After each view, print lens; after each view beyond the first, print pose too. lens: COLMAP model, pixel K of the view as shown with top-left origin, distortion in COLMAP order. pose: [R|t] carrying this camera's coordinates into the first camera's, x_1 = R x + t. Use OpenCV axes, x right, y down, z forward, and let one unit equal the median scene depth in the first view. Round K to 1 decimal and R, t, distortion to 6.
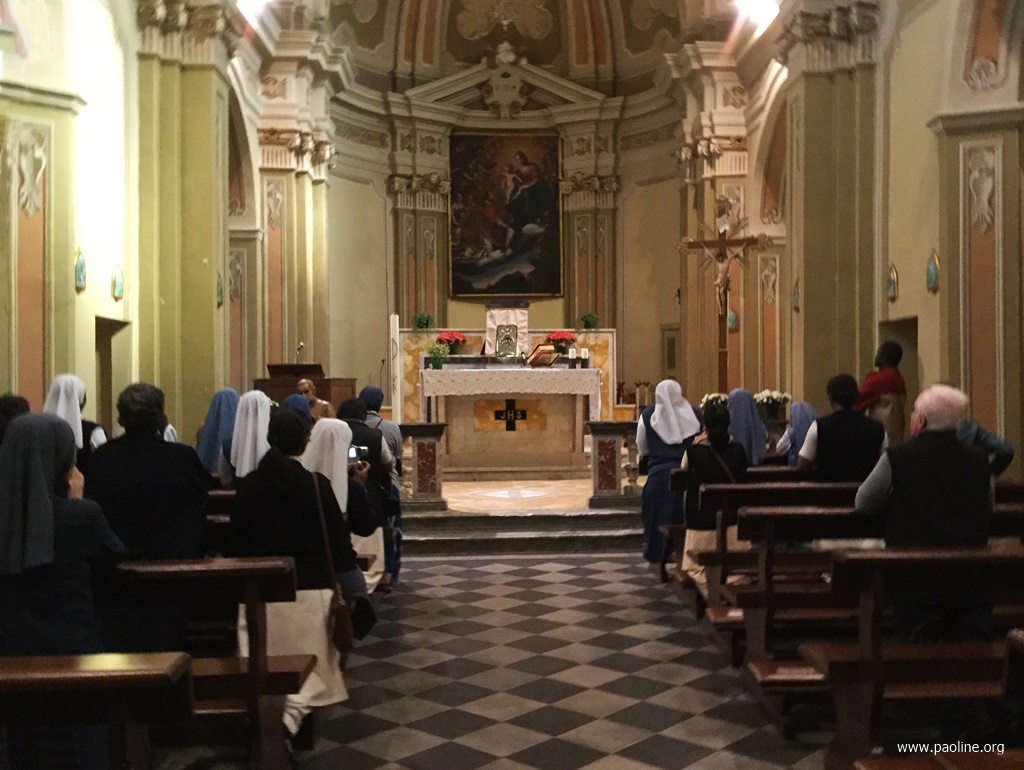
lens RADIAL K [[1102.4, 0, 512.0], [0, 1102.4, 385.0], [0, 0, 1]] dist [0.389921, -0.875089]
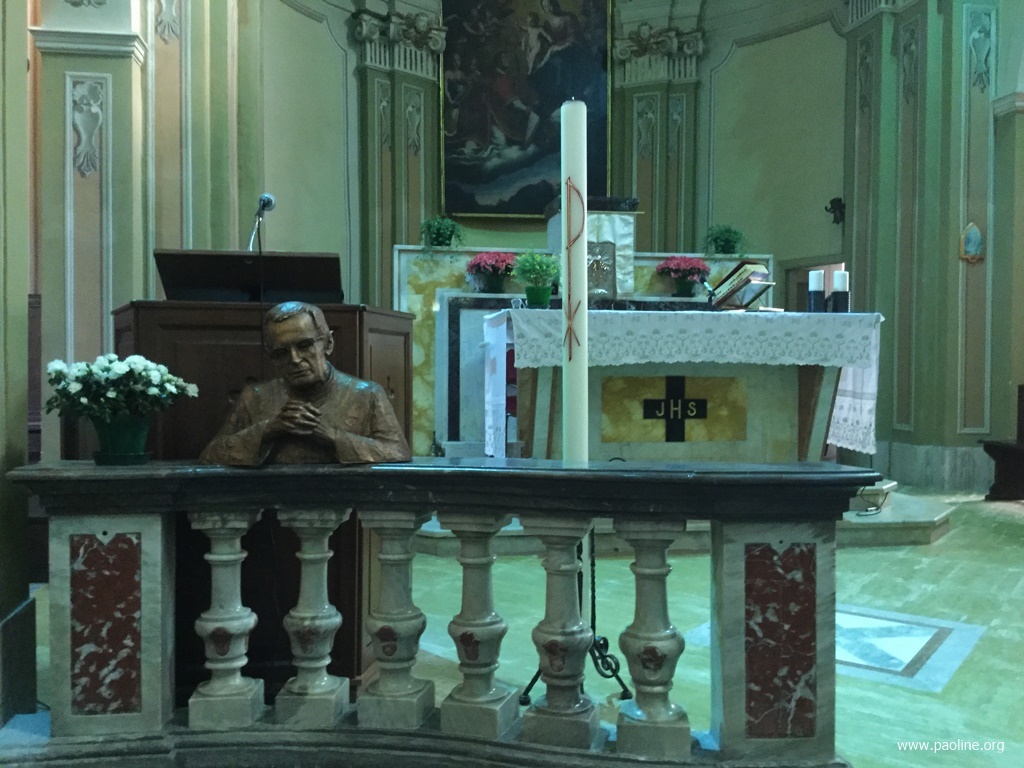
lens RADIAL K [[1102.4, 0, 512.0], [0, 1102.4, 384.0], [0, 0, 1]] dist [0.389921, -0.875089]
pose [[0.995435, 0.009823, 0.094937, -0.078798], [-0.011946, 0.999691, 0.021812, 0.004486], [-0.094694, -0.022847, 0.995244, 0.353239]]
